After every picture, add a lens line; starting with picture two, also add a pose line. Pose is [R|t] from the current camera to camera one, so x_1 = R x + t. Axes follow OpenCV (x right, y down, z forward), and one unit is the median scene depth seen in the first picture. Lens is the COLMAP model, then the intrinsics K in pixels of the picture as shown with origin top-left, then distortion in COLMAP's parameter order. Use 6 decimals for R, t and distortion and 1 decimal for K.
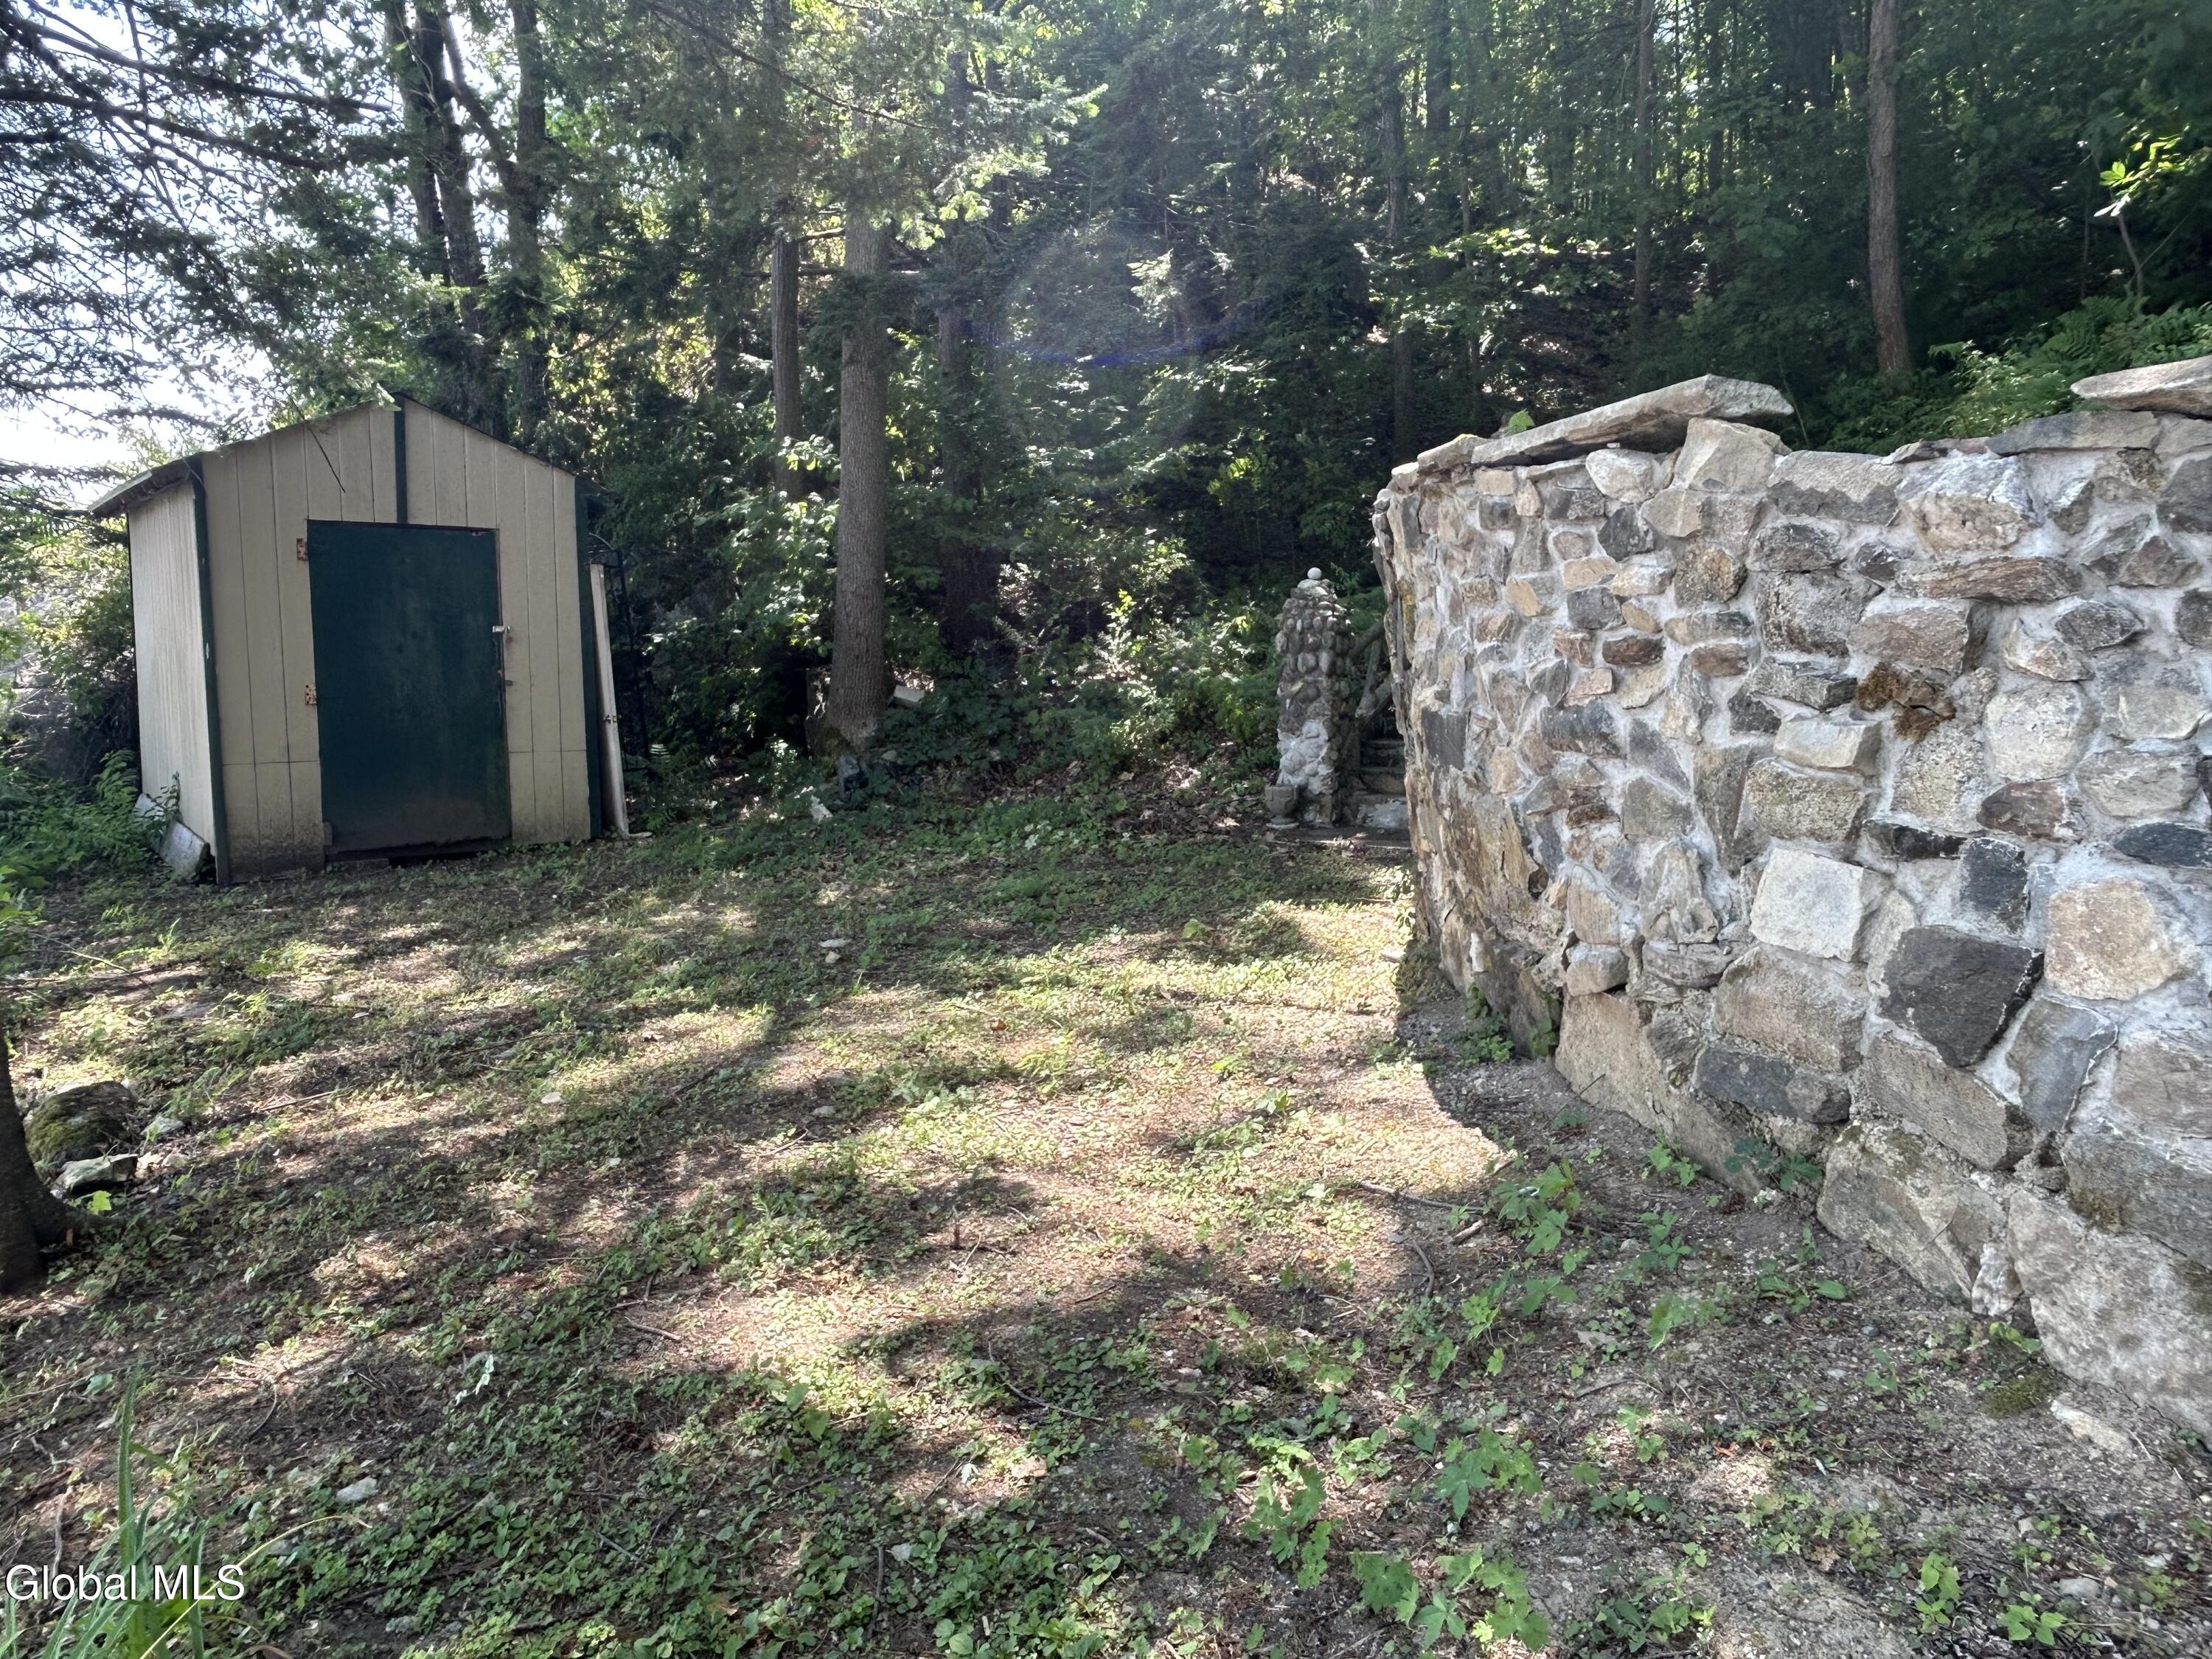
lens RADIAL K [[1543.3, 0, 1106.0], [0, 1543.3, 829.5], [0, 0, 1]] dist [-0.002888, -0.000460]
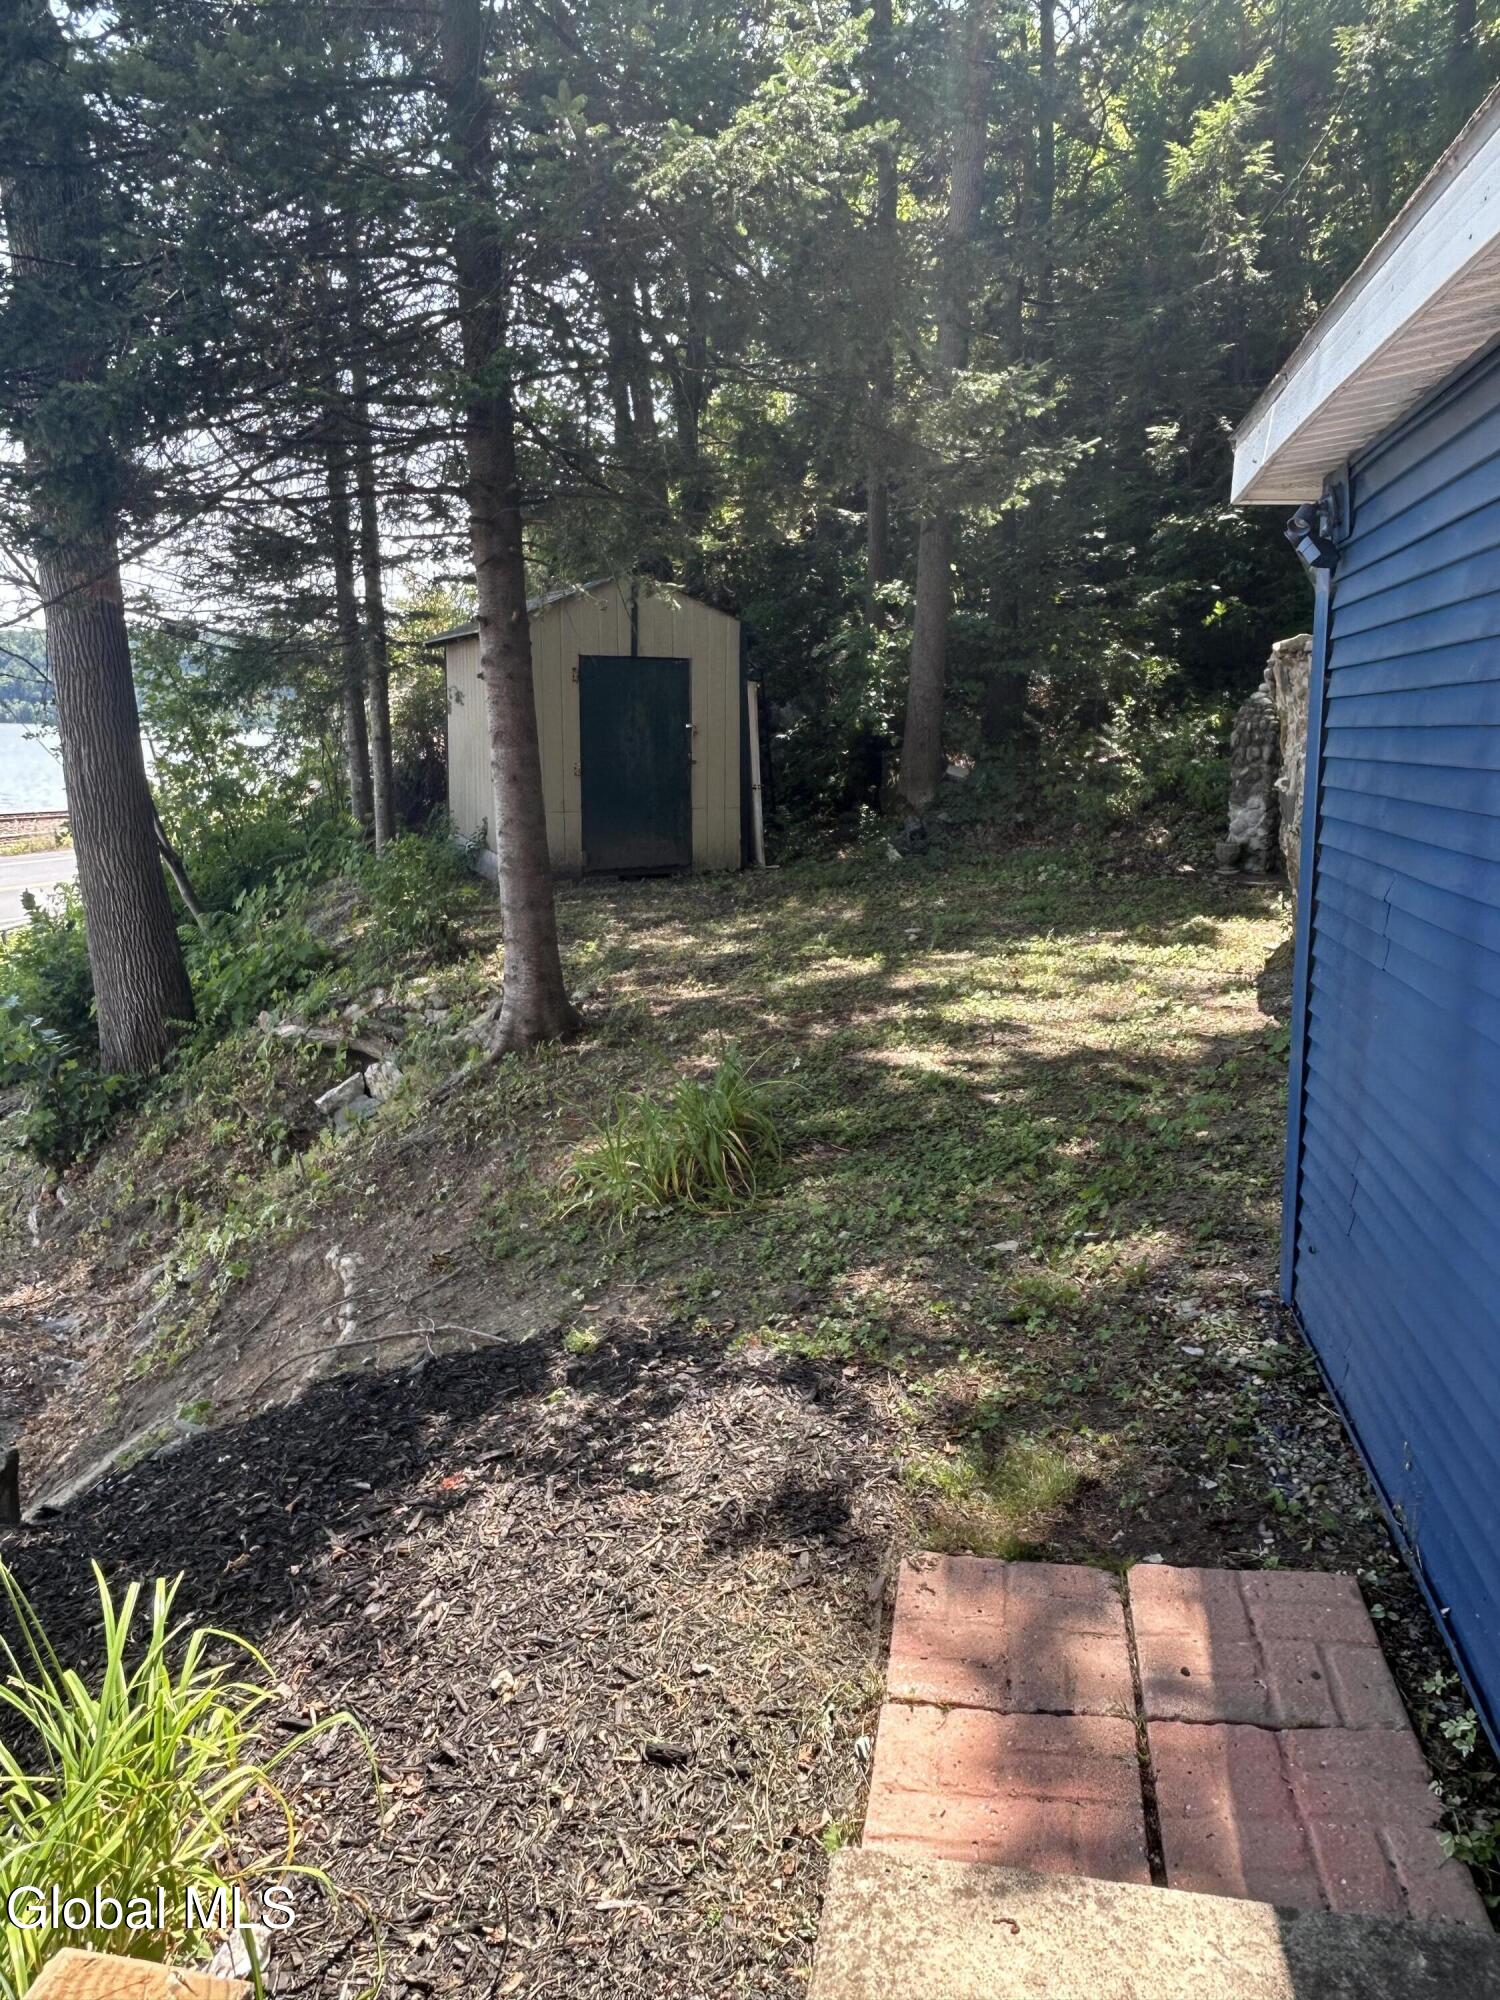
lens RADIAL K [[1395.4, 0, 750.0], [0, 1395.4, 1000.0], [0, 0, 1]] dist [-0.002888, -0.000460]
pose [[0.966242, 0.053201, -0.252083, 0.029693], [-0.033119, 0.995978, 0.083253, 0.030153], [0.255499, -0.072093, 0.964118, -0.445144]]
